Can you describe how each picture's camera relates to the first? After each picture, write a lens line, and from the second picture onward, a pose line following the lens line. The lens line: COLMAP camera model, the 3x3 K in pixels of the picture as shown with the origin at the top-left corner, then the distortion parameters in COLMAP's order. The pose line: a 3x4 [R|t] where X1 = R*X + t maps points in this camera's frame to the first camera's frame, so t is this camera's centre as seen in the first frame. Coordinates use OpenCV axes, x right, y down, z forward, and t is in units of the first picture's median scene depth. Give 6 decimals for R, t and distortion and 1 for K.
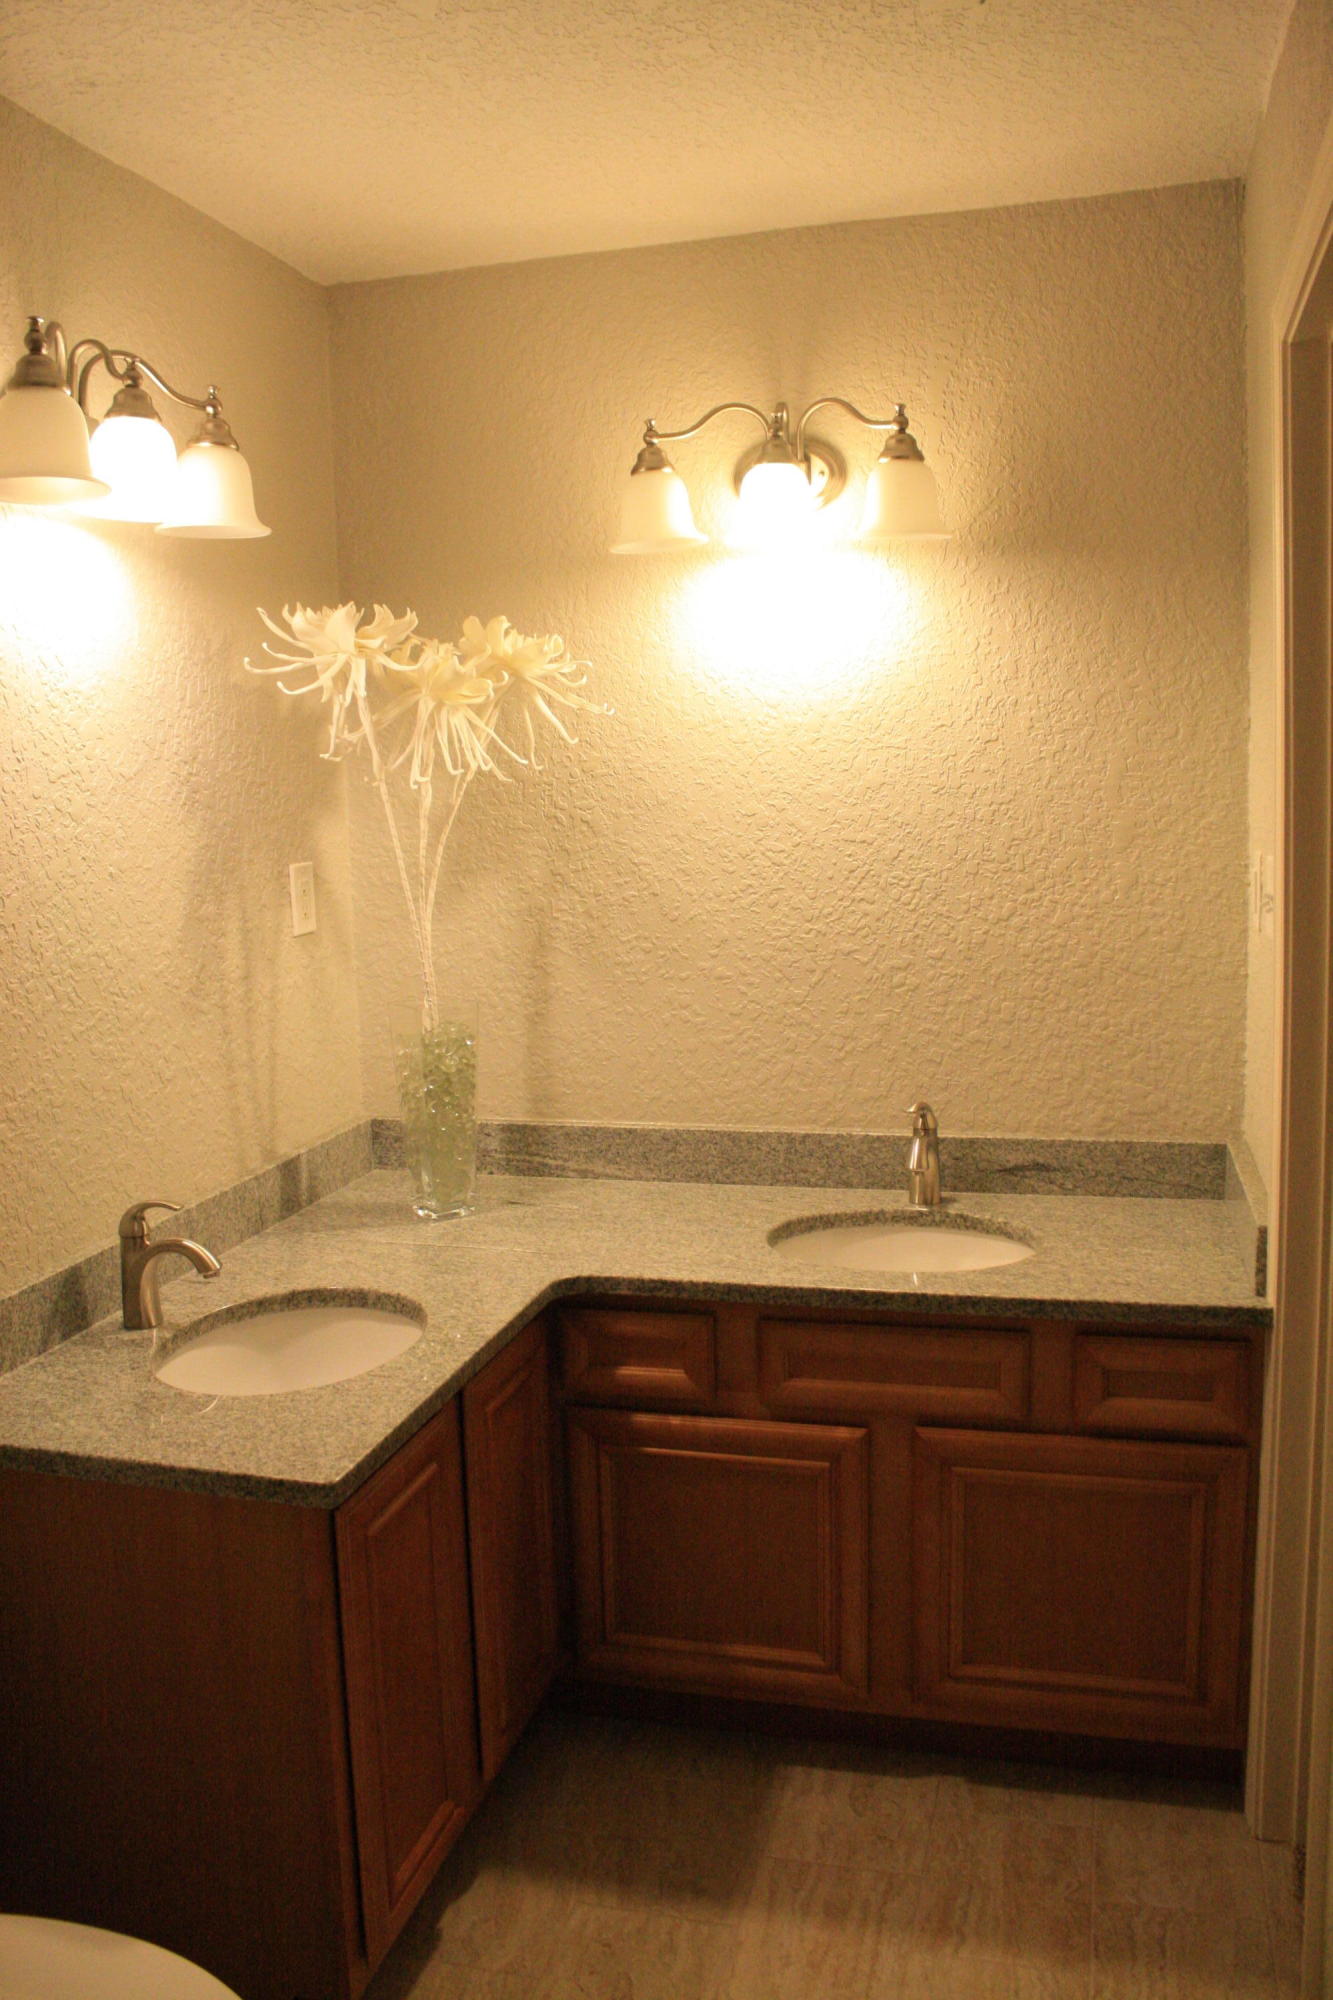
lens RADIAL K [[1660.1, 0, 666.5], [0, 1660.1, 1000.0], [0, 0, 1]] dist [-0.167337, 0.136617]
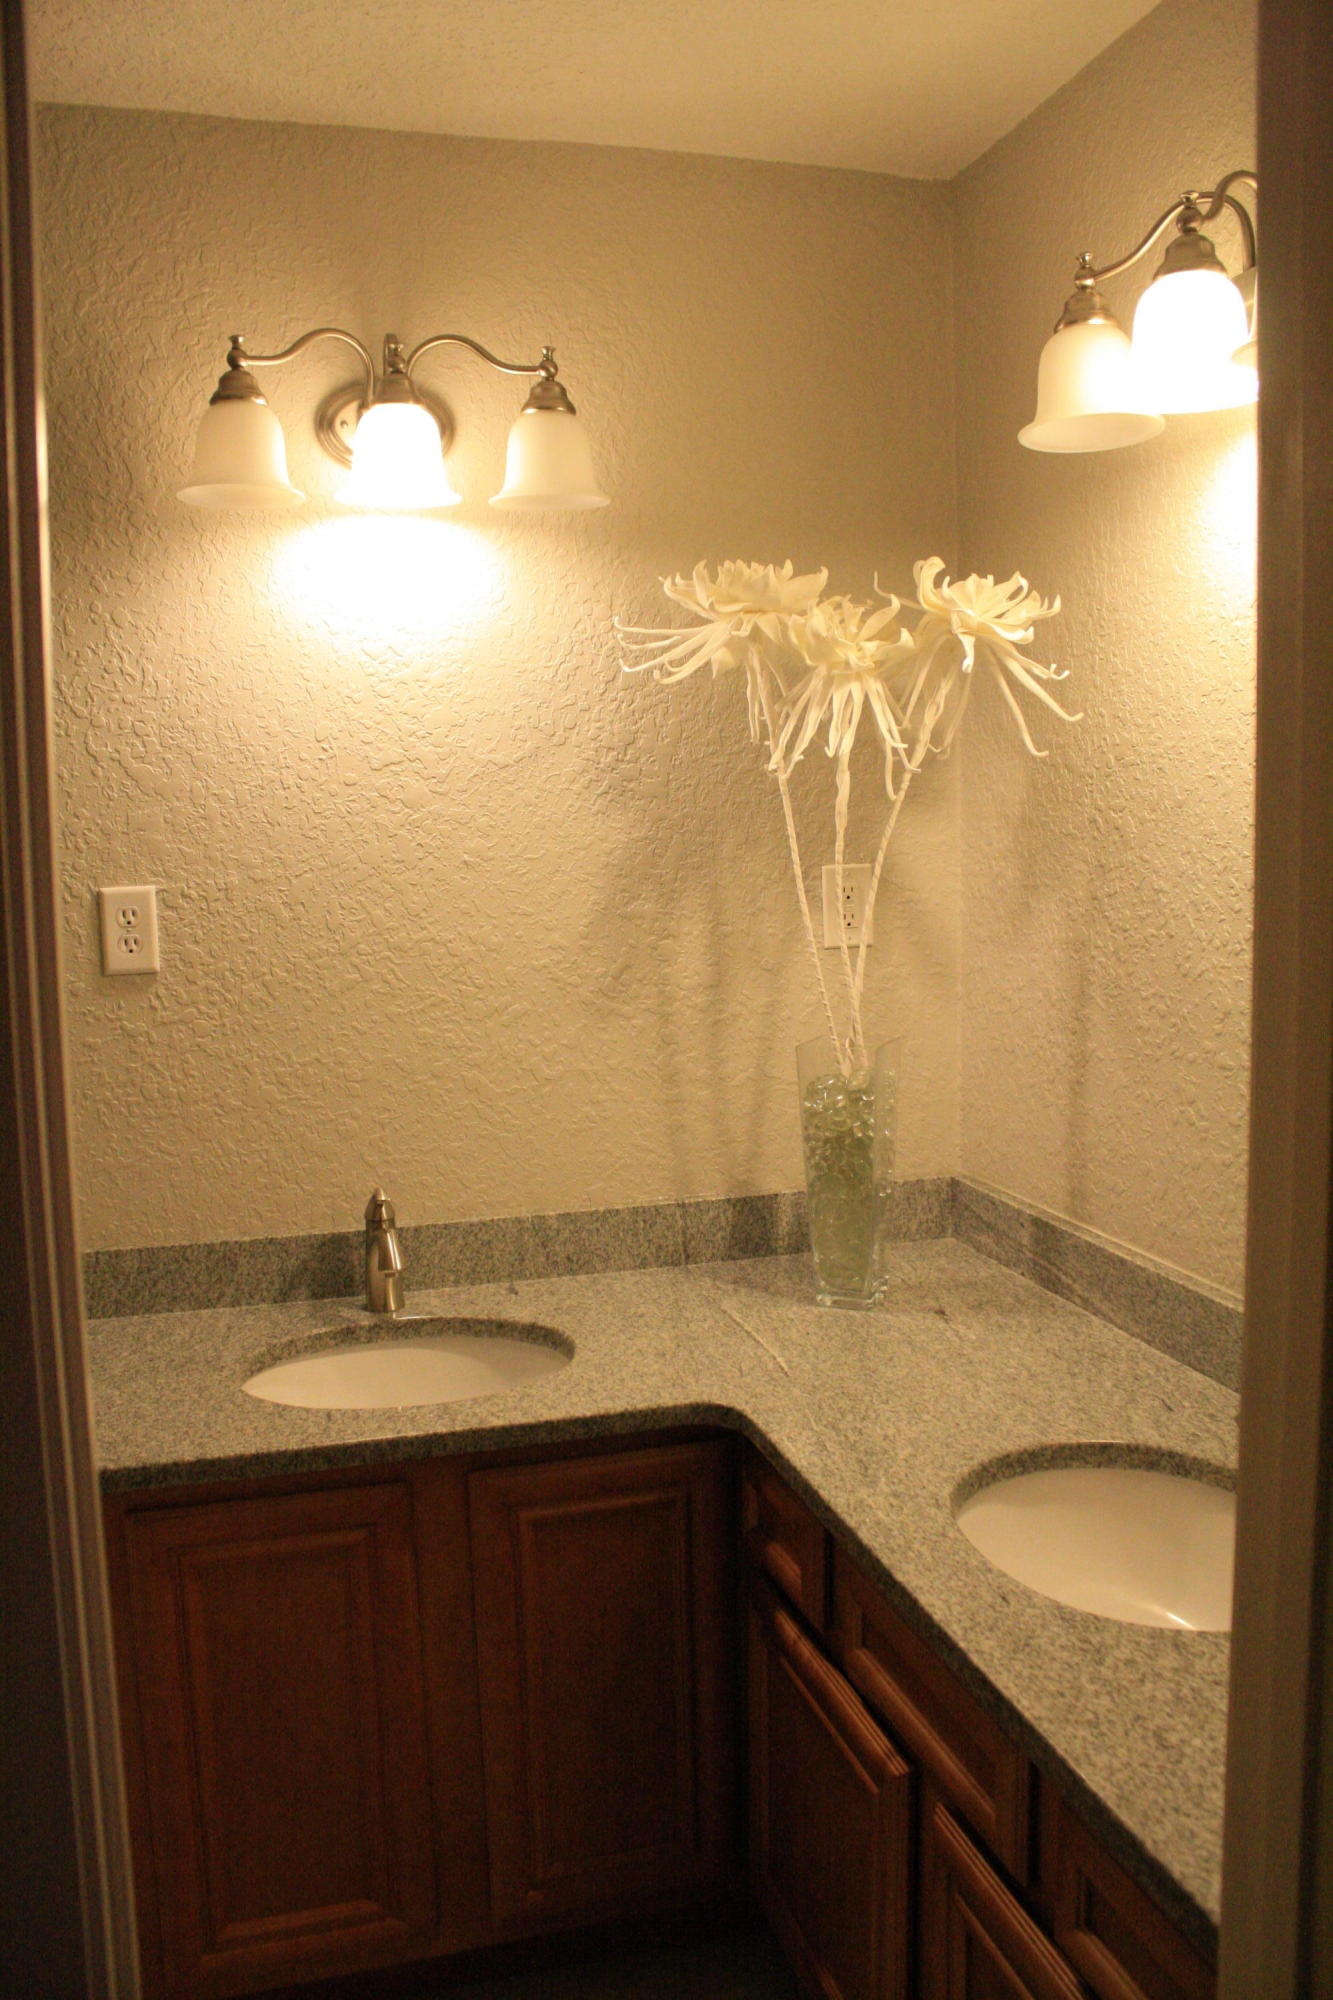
lens RADIAL K [[1660.1, 0, 666.5], [0, 1660.1, 1000.0], [0, 0, 1]] dist [-0.167337, 0.136617]
pose [[0.517508, 0.113621, -0.848101, 0.536551], [-0.110273, 0.991736, 0.065575, -0.066881], [0.848543, 0.059587, 0.525760, 0.526688]]
